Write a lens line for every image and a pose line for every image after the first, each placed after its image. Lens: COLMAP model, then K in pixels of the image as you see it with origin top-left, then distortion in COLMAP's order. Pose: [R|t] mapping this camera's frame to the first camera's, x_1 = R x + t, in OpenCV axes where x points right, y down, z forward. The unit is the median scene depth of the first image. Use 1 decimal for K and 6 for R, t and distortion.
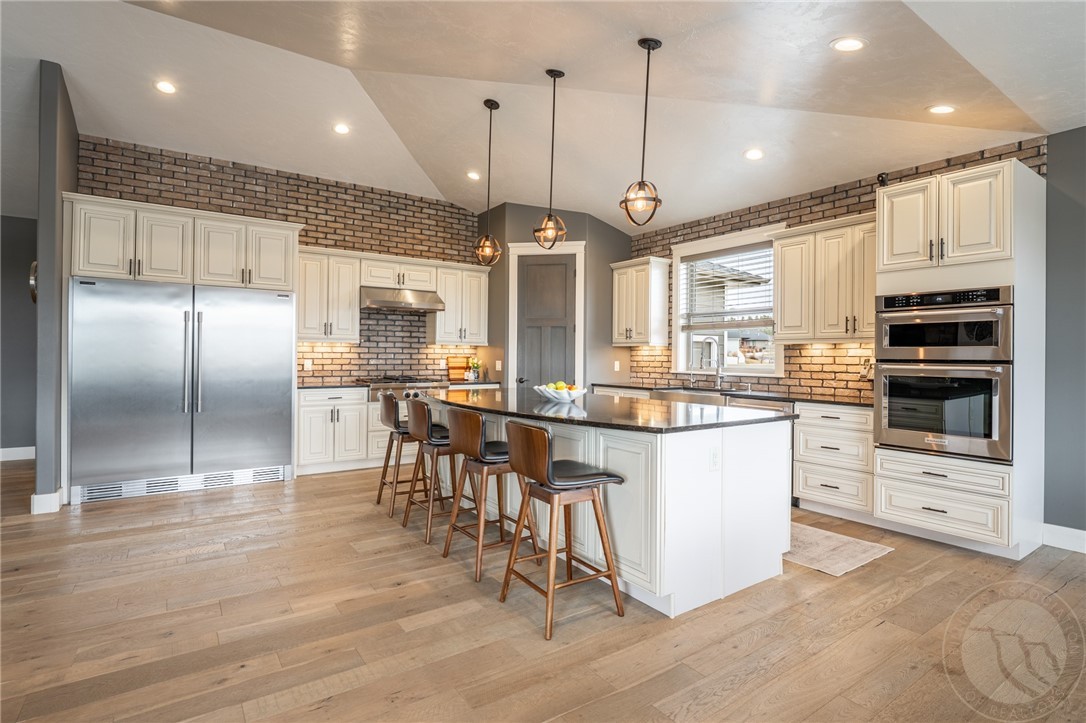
lens RADIAL K [[535.9, 0, 538.8], [0, 535.9, 352.1], [0, 0, 1]] dist [0.000100, -0.000068]
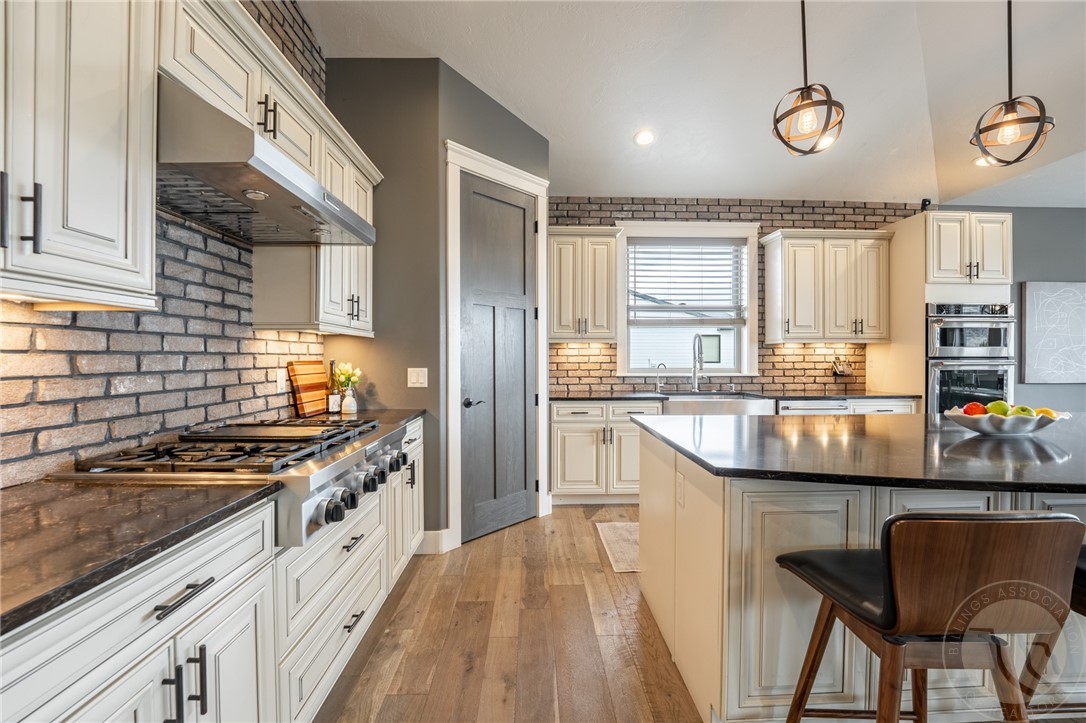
lens RADIAL K [[448.1, 0, 543.9], [0, 448.1, 360.1], [0, 0, 1]] dist [-0.023945, 0.000568]
pose [[0.546514, -0.015278, 0.837311, -0.437140], [0.000643, 0.999841, 0.017824, 0.002003], [-0.837450, -0.009202, 0.546437, 0.815720]]
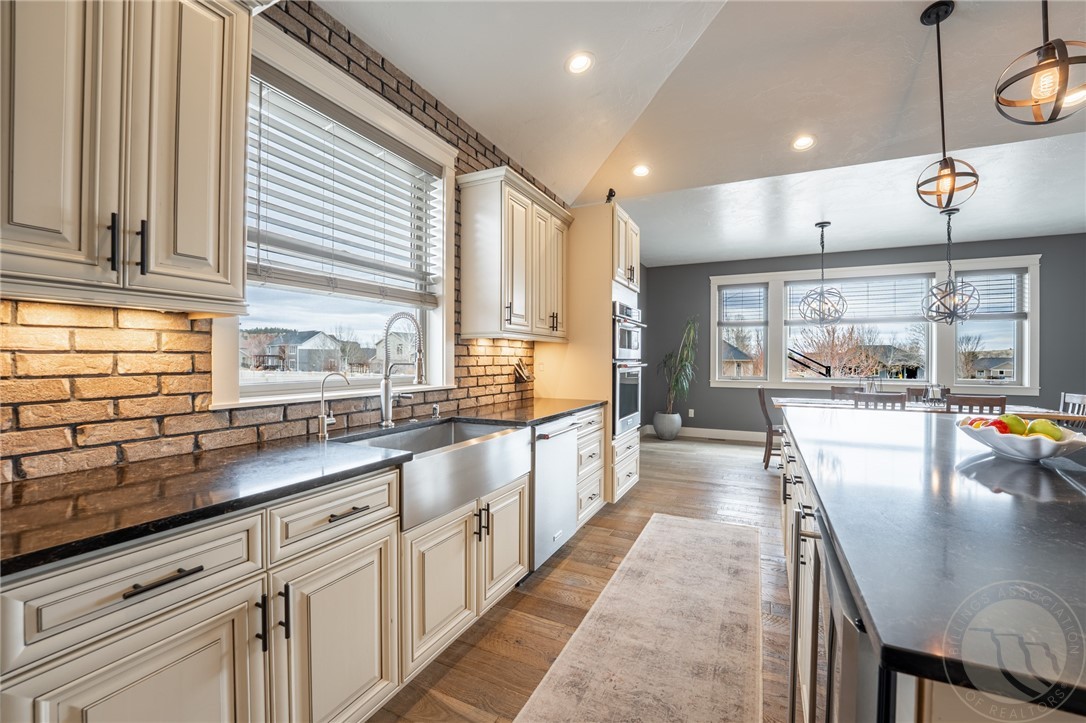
lens RADIAL K [[448.1, 0, 540.8], [0, 448.1, 361.1], [0, 0, 1]] dist [-0.023945, 0.000568]
pose [[-0.483846, -0.015209, 0.875021, -0.064016], [-0.013687, 0.999858, 0.009811, 0.007482], [-0.875046, -0.007229, -0.483986, 1.087502]]
